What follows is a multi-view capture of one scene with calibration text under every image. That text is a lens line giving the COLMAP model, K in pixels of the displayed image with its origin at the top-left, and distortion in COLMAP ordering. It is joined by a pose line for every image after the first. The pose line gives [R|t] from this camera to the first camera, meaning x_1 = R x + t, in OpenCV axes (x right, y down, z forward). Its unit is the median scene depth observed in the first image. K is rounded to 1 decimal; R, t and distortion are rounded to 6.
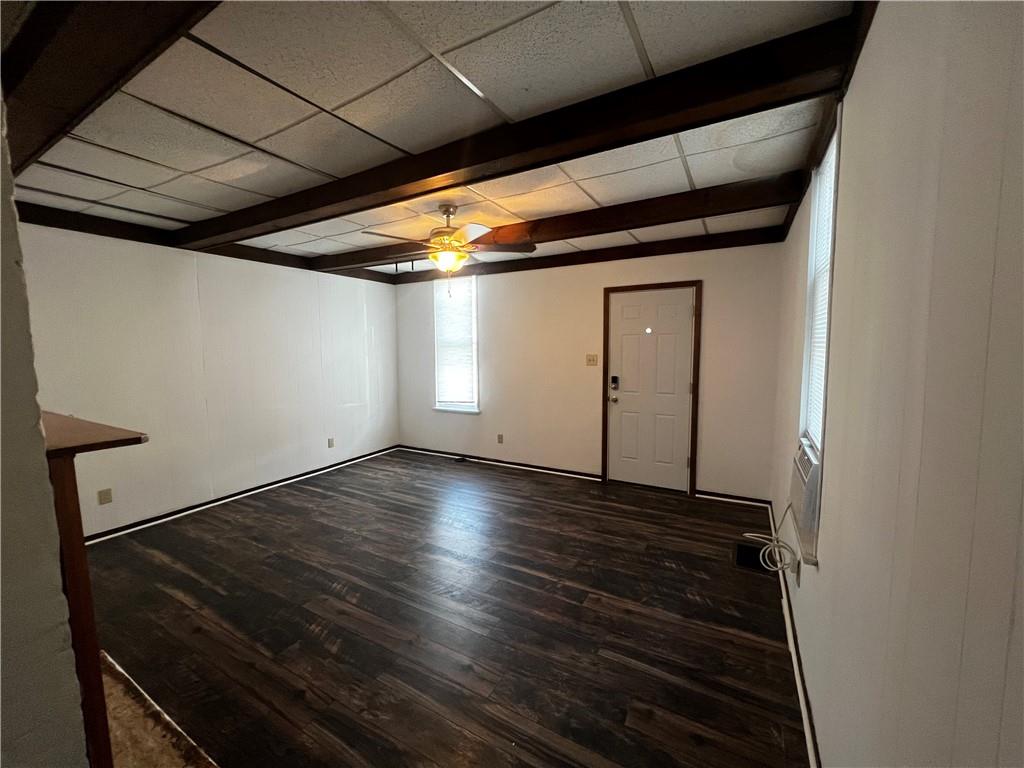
lens RADIAL K [[408.2, 0, 512.0], [0, 408.2, 384.0], [0, 0, 1]] dist [-0.001473, -0.000129]
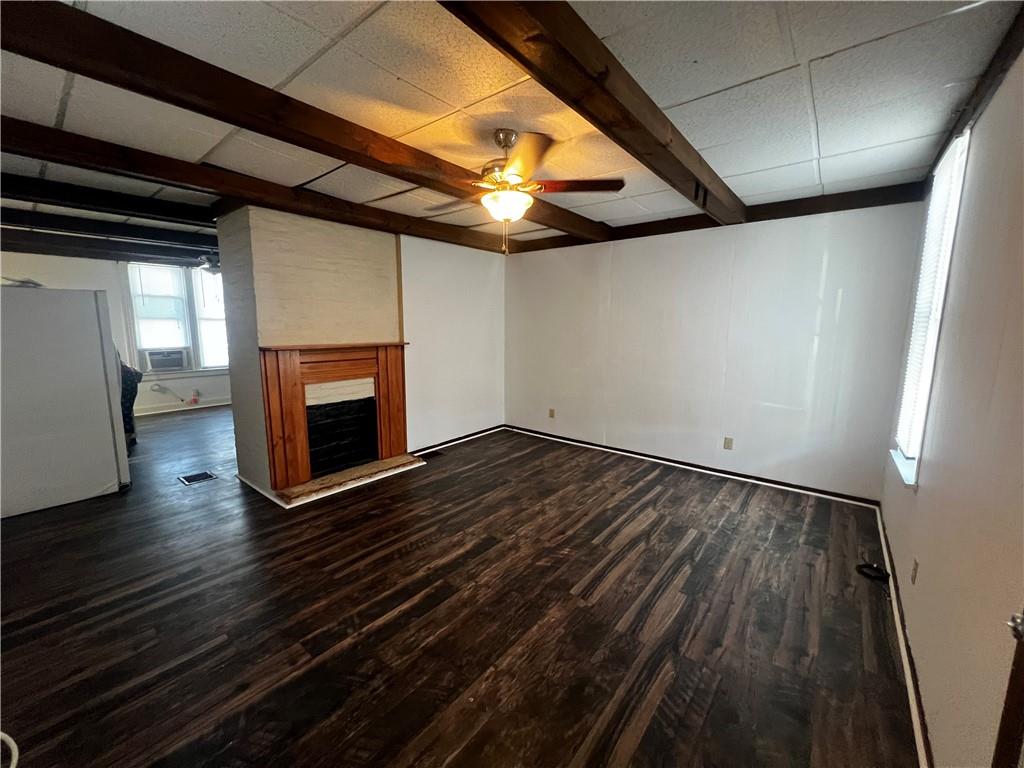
lens RADIAL K [[408.2, 0, 512.0], [0, 408.2, 384.0], [0, 0, 1]] dist [-0.001473, -0.000129]
pose [[-0.165626, 0.152506, -0.974325, 0.489278], [-0.096723, 0.980695, 0.169945, -0.081223], [0.981434, 0.122387, -0.147678, 0.891335]]
